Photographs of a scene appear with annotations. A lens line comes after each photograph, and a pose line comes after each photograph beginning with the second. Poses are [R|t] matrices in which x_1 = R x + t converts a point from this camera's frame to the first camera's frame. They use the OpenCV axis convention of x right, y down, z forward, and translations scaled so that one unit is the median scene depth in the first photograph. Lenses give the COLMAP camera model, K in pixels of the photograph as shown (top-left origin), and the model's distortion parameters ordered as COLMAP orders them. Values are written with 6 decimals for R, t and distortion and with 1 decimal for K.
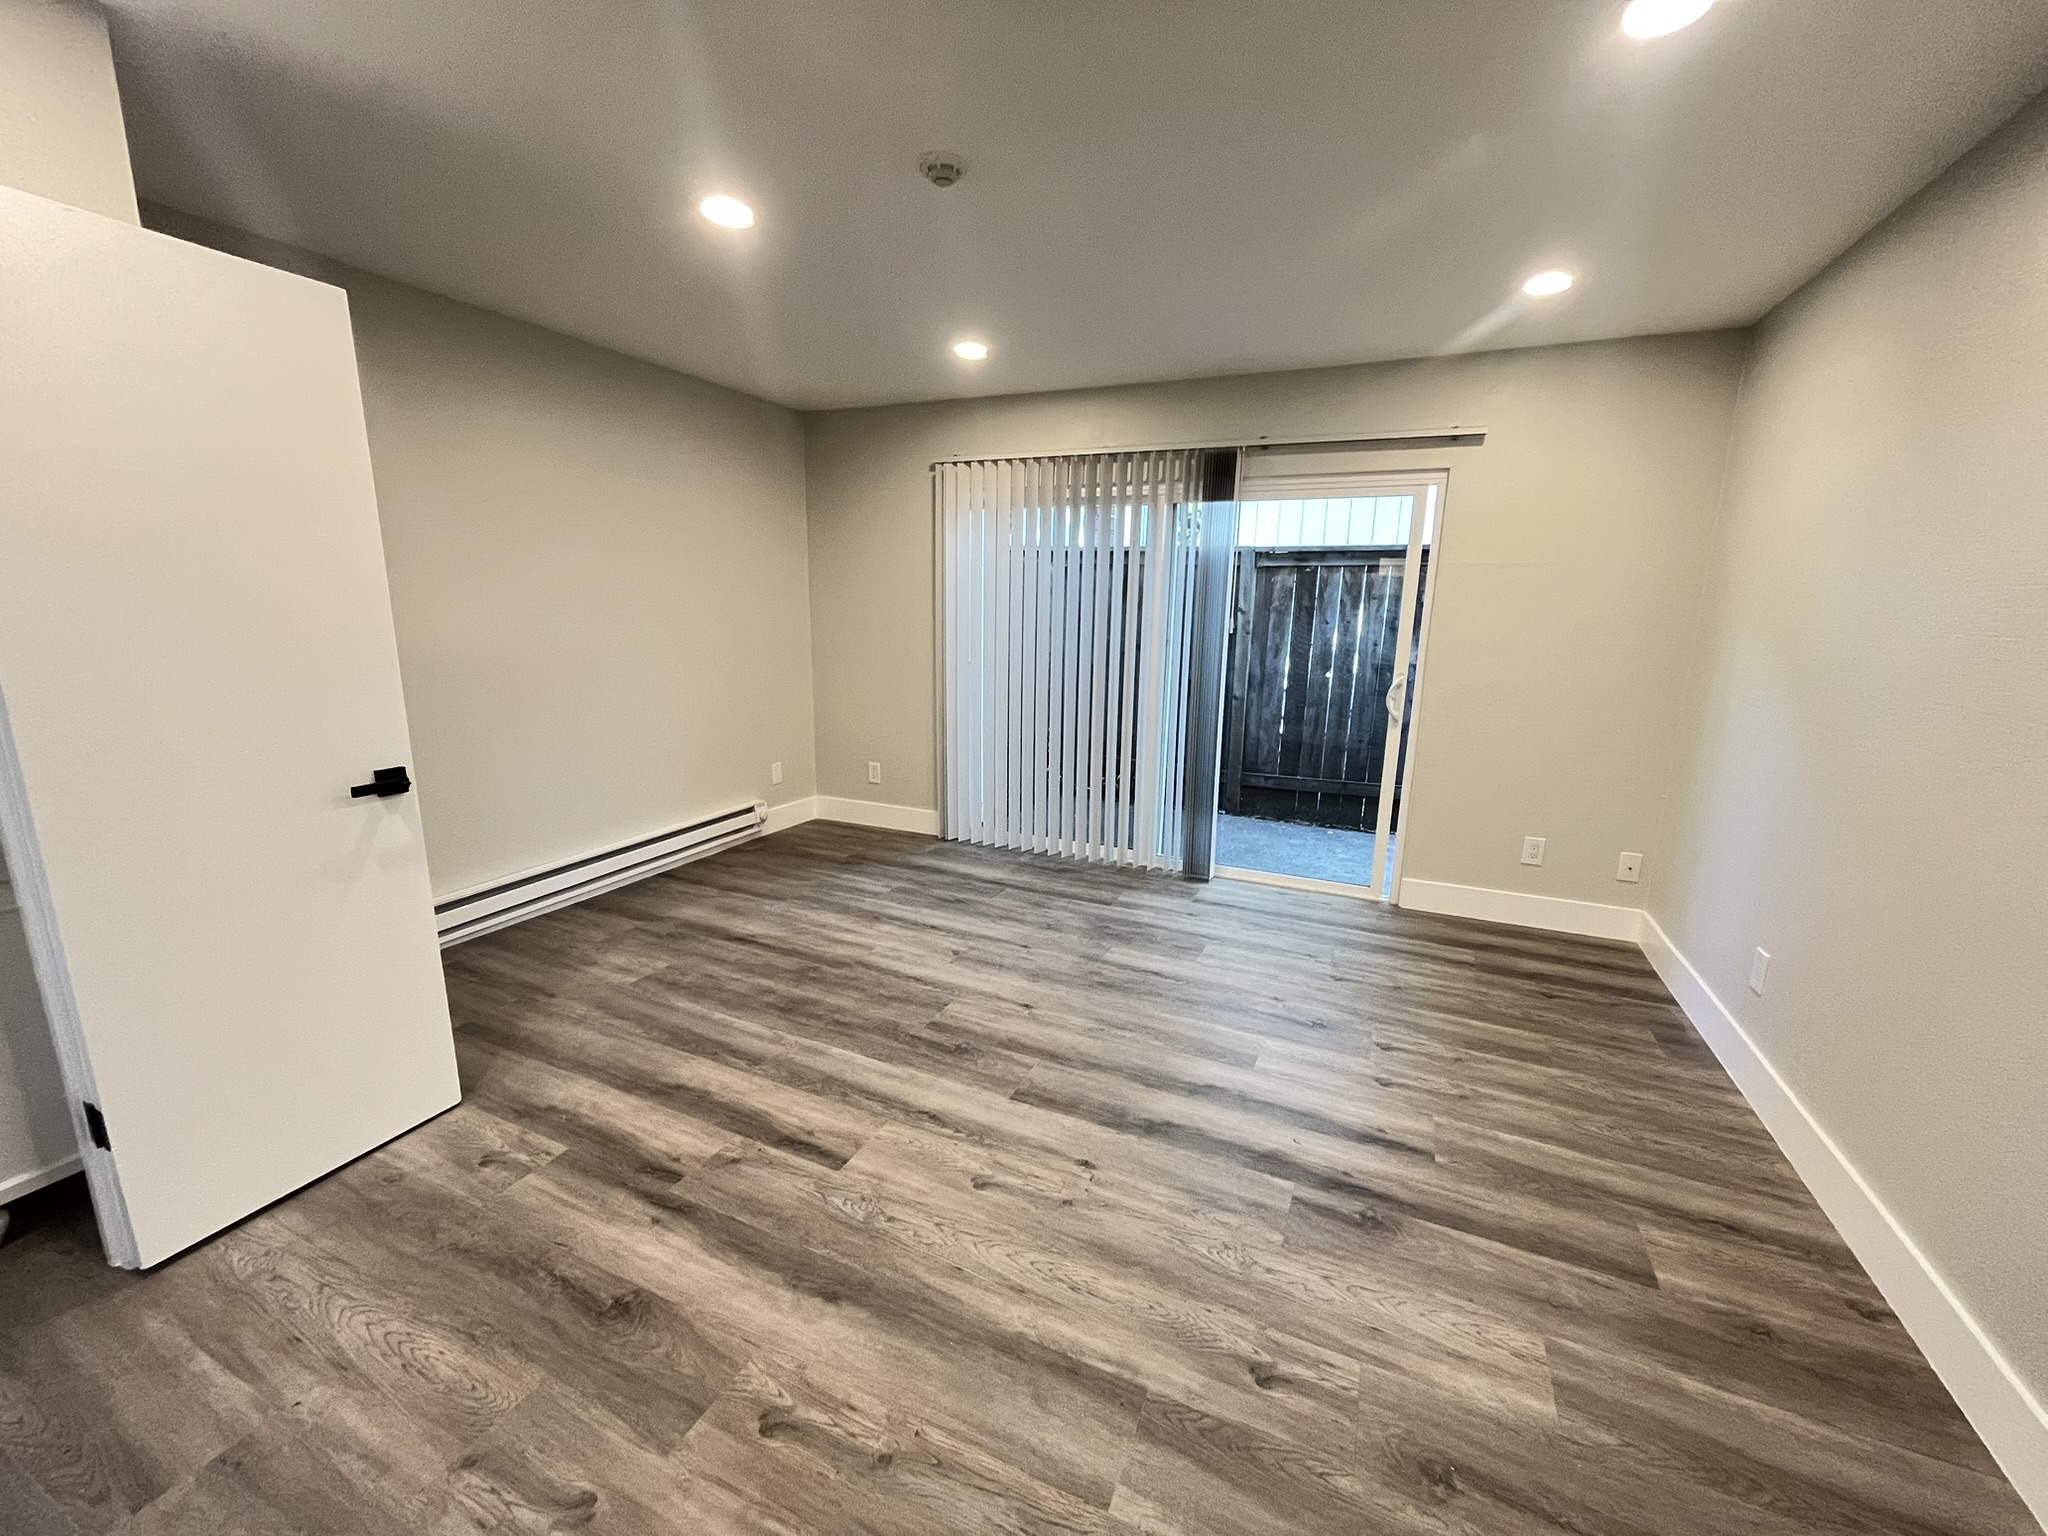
lens RADIAL K [[831.2, 0, 1012.4], [0, 831.2, 775.5], [0, 0, 1]] dist [0.001312, 0.000036]
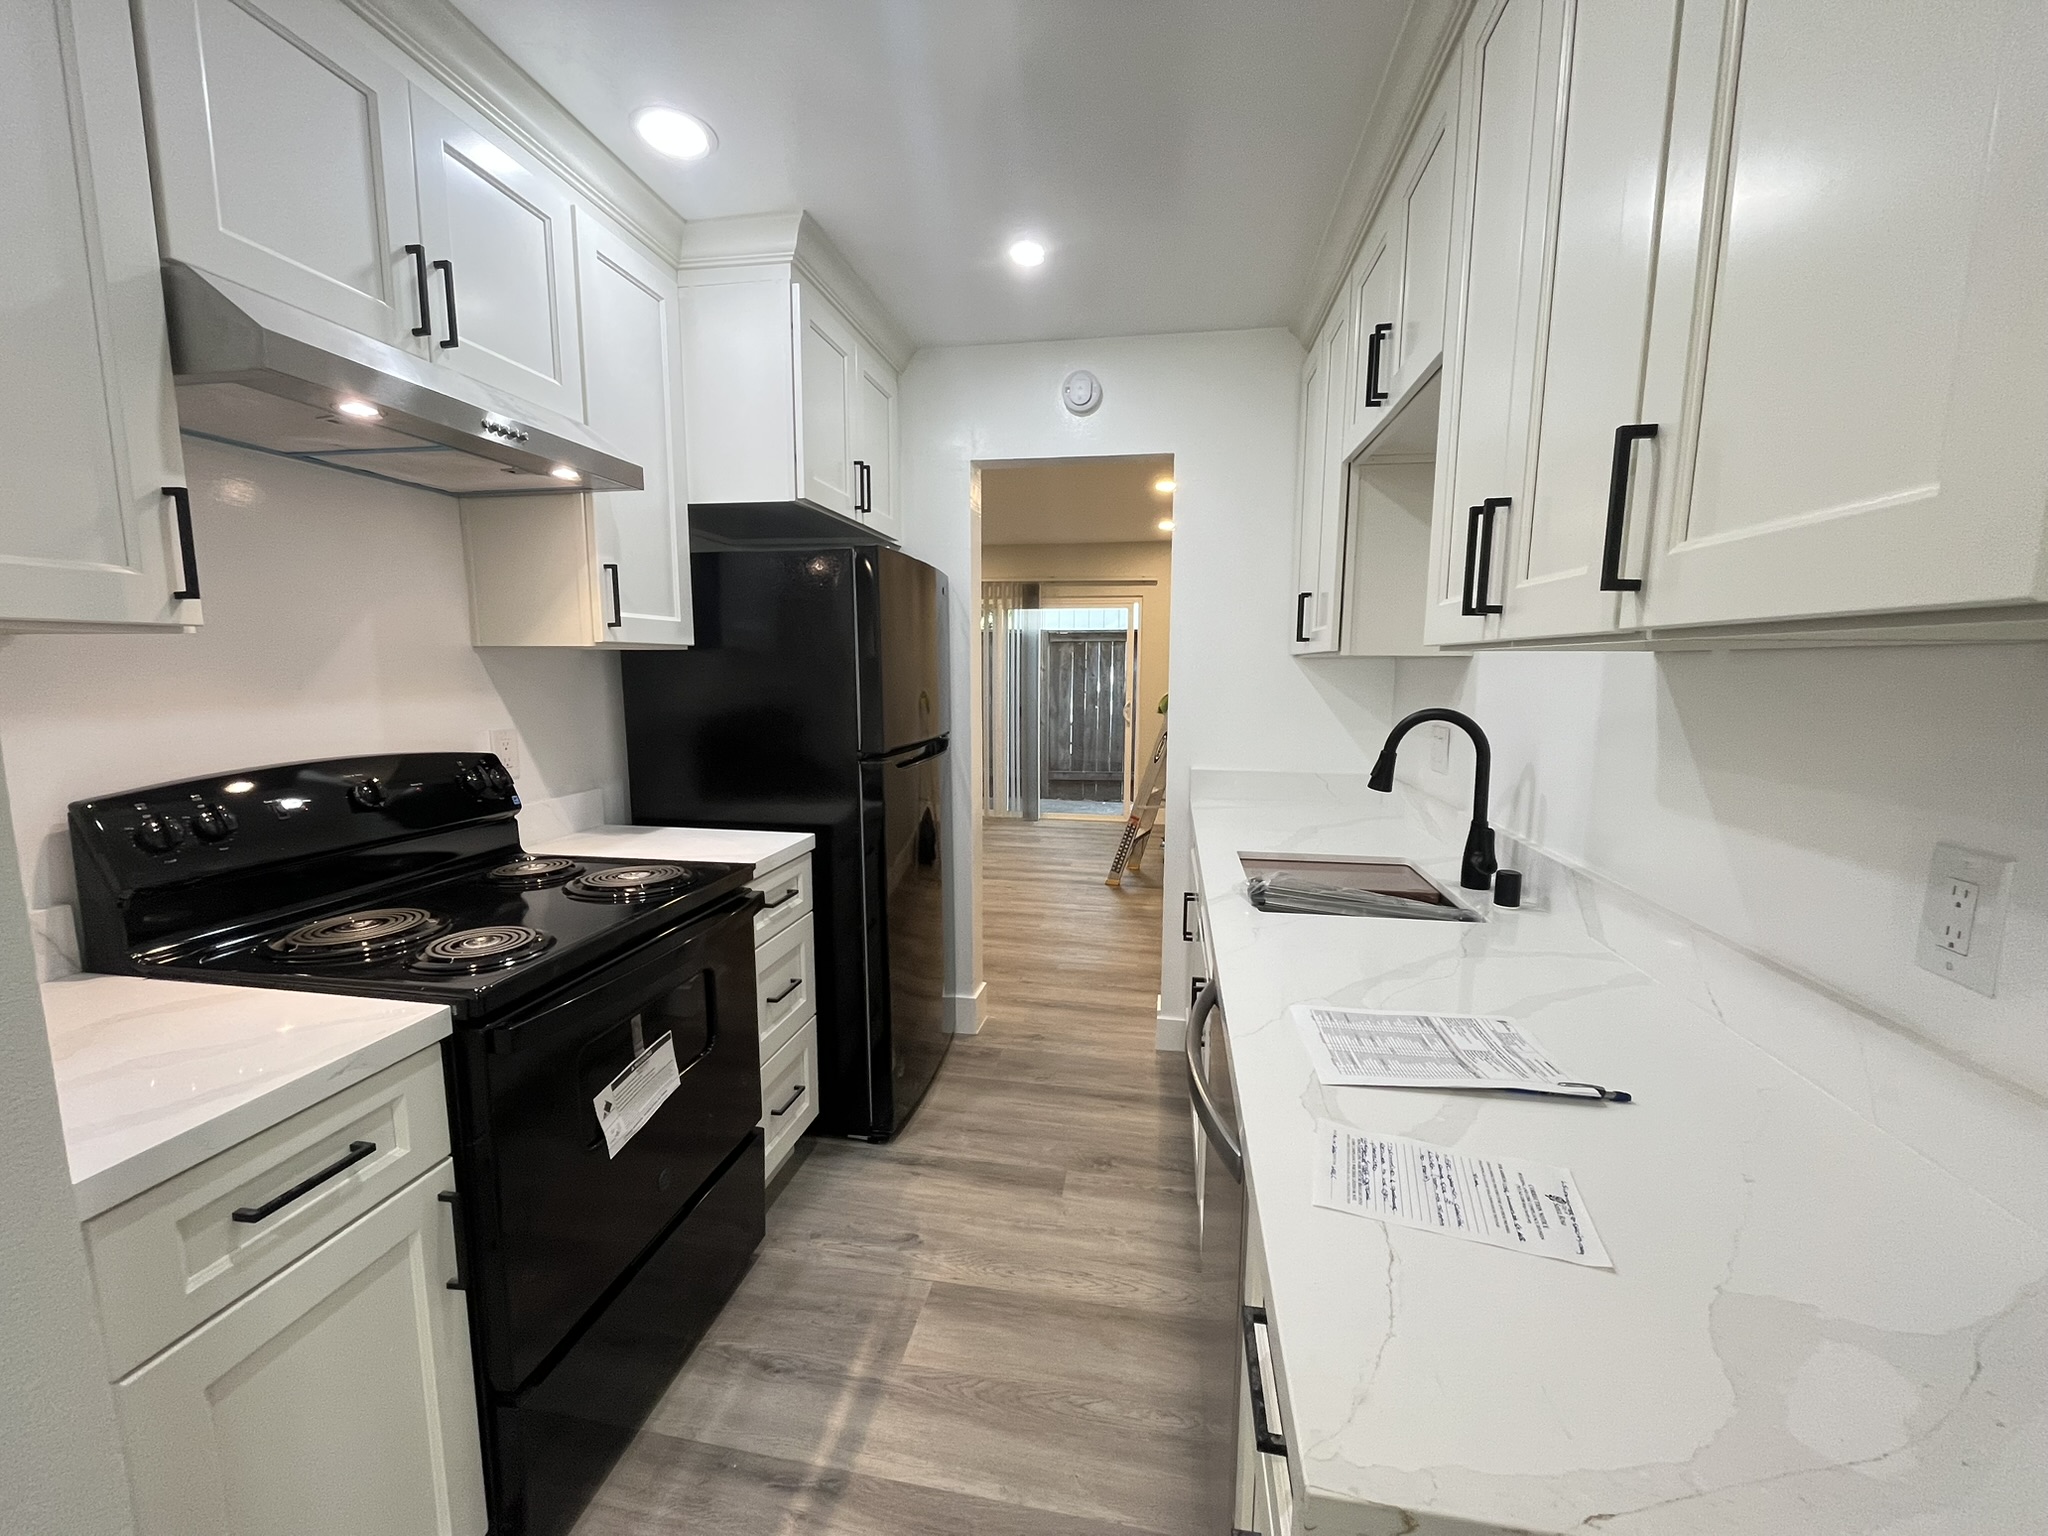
lens RADIAL K [[831.2, 0, 1012.4], [0, 831.2, 775.5], [0, 0, 1]] dist [0.001312, 0.000036]
pose [[0.968737, -0.044047, 0.244148, -0.195112], [0.063689, 0.995286, -0.073144, 0.129273], [-0.239775, 0.086407, 0.966975, -0.561252]]
